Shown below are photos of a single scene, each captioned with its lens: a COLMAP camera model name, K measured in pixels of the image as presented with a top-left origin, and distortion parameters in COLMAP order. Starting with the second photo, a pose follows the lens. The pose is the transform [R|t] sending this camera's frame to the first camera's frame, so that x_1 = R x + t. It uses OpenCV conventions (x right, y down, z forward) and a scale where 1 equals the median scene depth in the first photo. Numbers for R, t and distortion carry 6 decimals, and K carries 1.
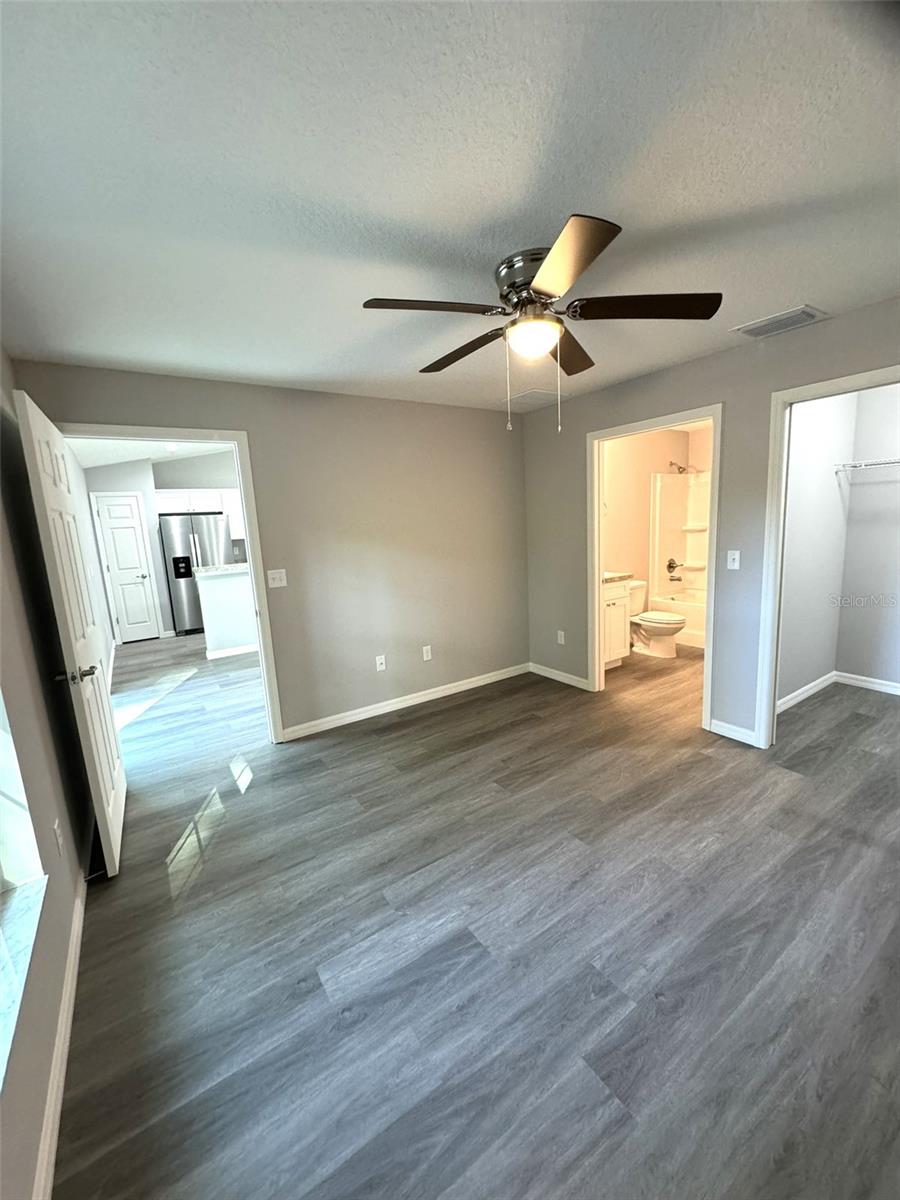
lens RADIAL K [[484.1, 0, 454.7], [0, 484.1, 603.0], [0, 0, 1]] dist [0.003197, -0.000111]
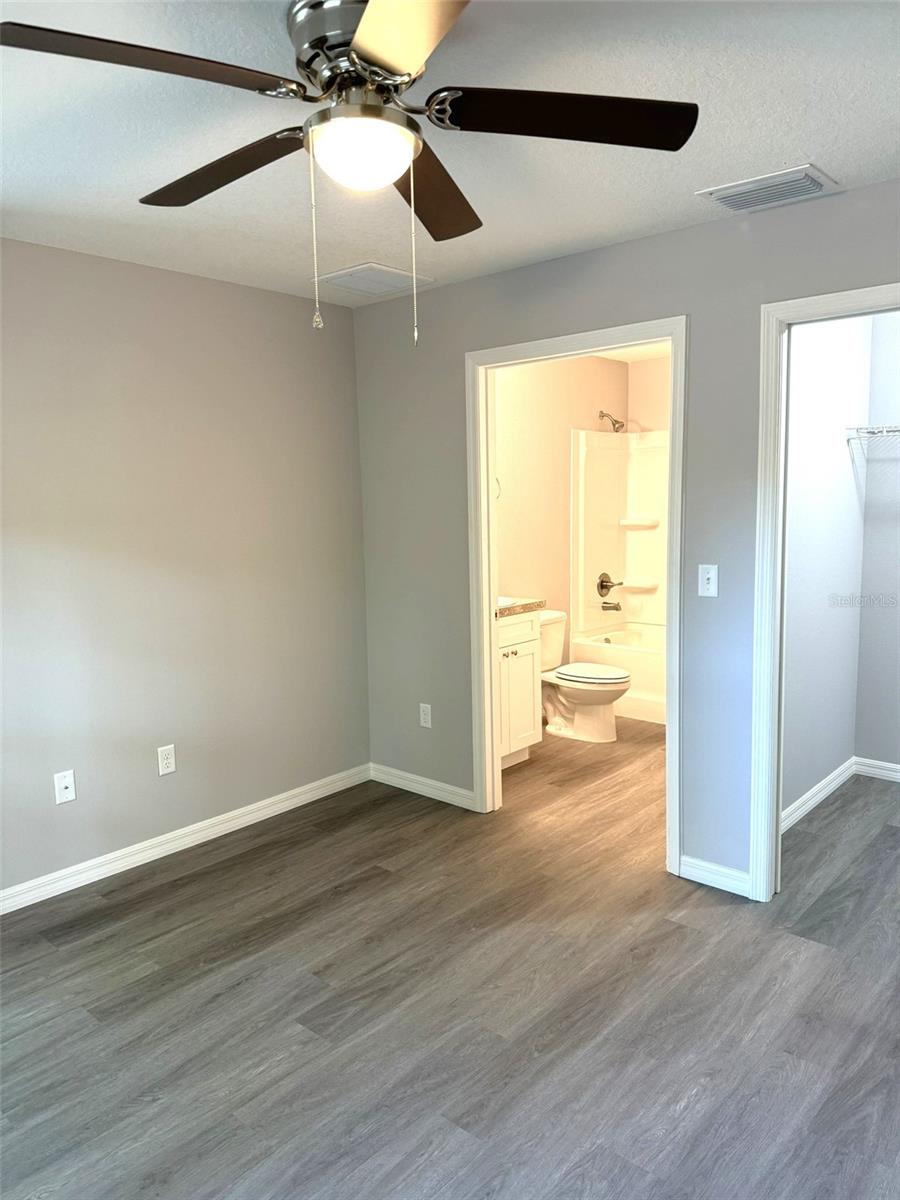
lens RADIAL K [[831.7, 0, 449.6], [0, 831.7, 612.7], [0, 0, 1]] dist [0.076038, -0.105313]
pose [[0.970198, -0.005143, 0.242259, 0.022515], [0.013189, 0.999414, -0.031601, -0.022384], [-0.241955, 0.033854, 0.969697, 0.090379]]
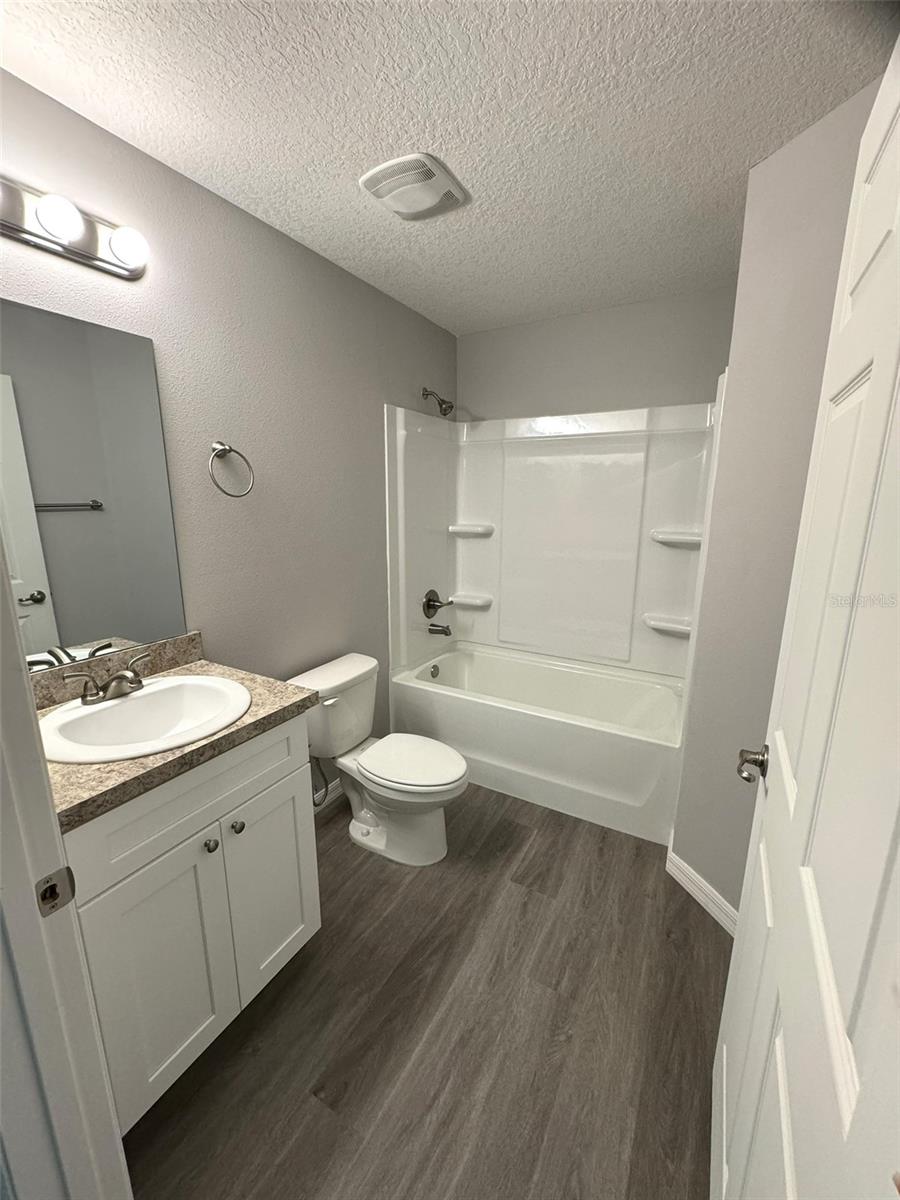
lens RADIAL K [[484.1, 0, 454.7], [0, 484.1, 603.0], [0, 0, 1]] dist [0.003197, -0.000111]
pose [[0.894478, -0.042501, 0.445087, 0.452591], [0.023785, 0.998585, 0.047553, -0.186614], [-0.446478, -0.031949, 0.894224, 0.996515]]
